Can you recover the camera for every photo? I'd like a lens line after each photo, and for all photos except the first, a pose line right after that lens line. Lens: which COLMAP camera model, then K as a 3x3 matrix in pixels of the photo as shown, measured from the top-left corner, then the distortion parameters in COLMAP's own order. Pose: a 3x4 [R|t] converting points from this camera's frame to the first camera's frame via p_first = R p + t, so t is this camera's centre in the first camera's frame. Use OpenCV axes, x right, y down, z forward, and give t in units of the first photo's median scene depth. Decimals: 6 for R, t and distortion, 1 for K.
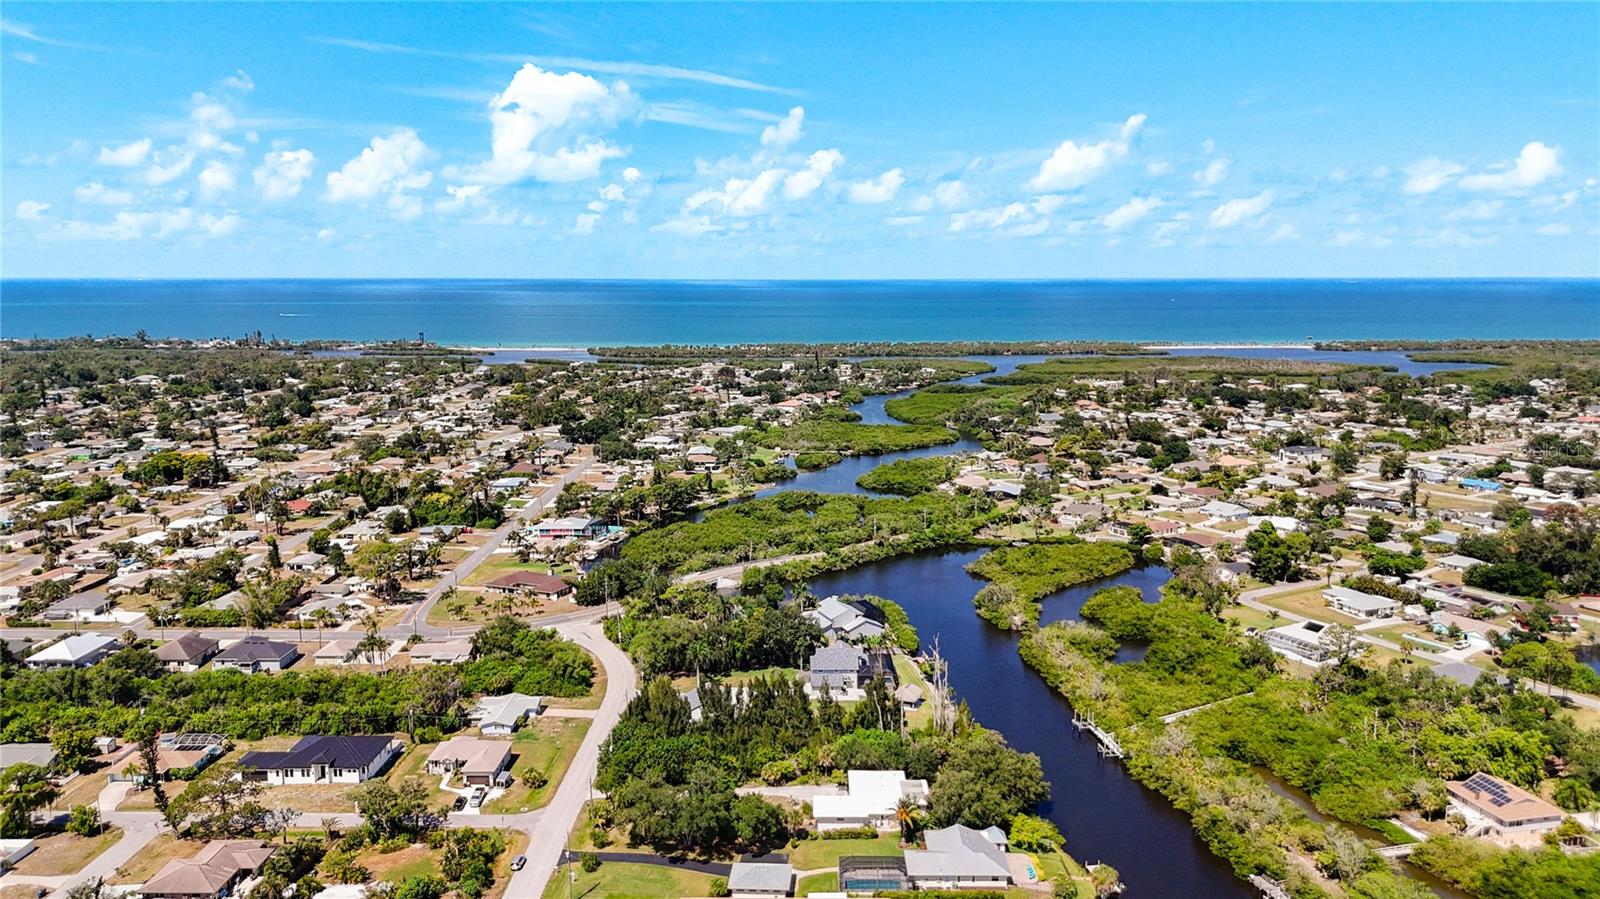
lens RADIAL K [[1226.8, 0, 800.0], [0, 1226.8, 449.5], [0, 0, 1]] dist [0.093482, -0.134139]
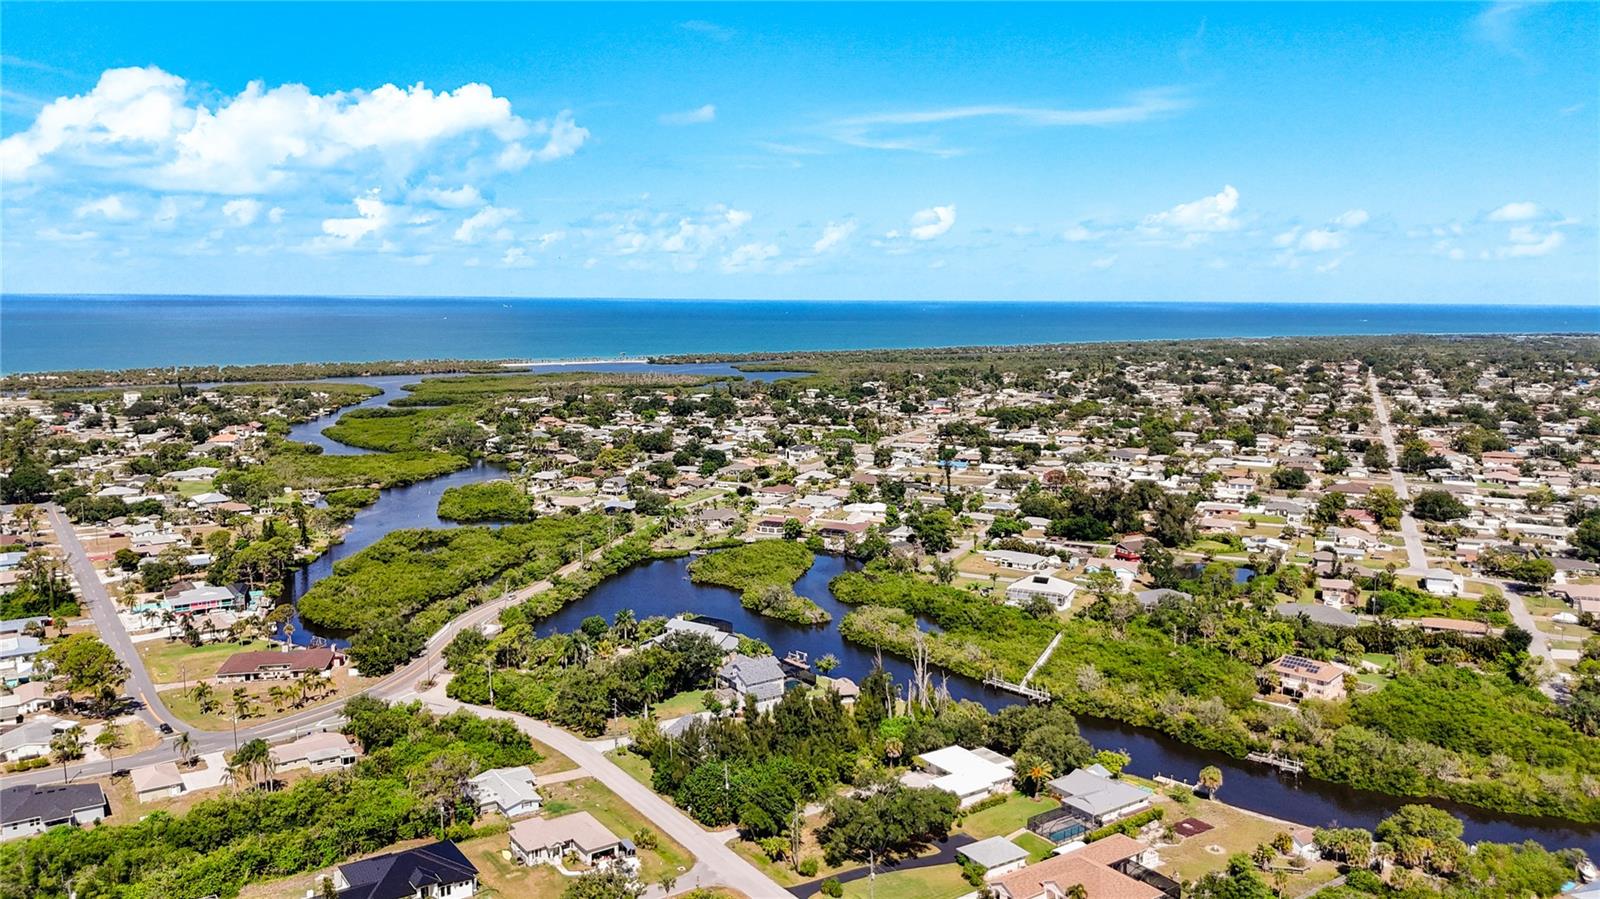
lens RADIAL K [[1226.8, 0, 800.0], [0, 1226.8, 449.5], [0, 0, 1]] dist [0.093482, -0.134139]
pose [[0.801754, -0.068268, 0.593743, -0.450024], [0.076453, 0.997008, 0.011398, -0.019151], [-0.592745, 0.036255, 0.804574, 0.119780]]
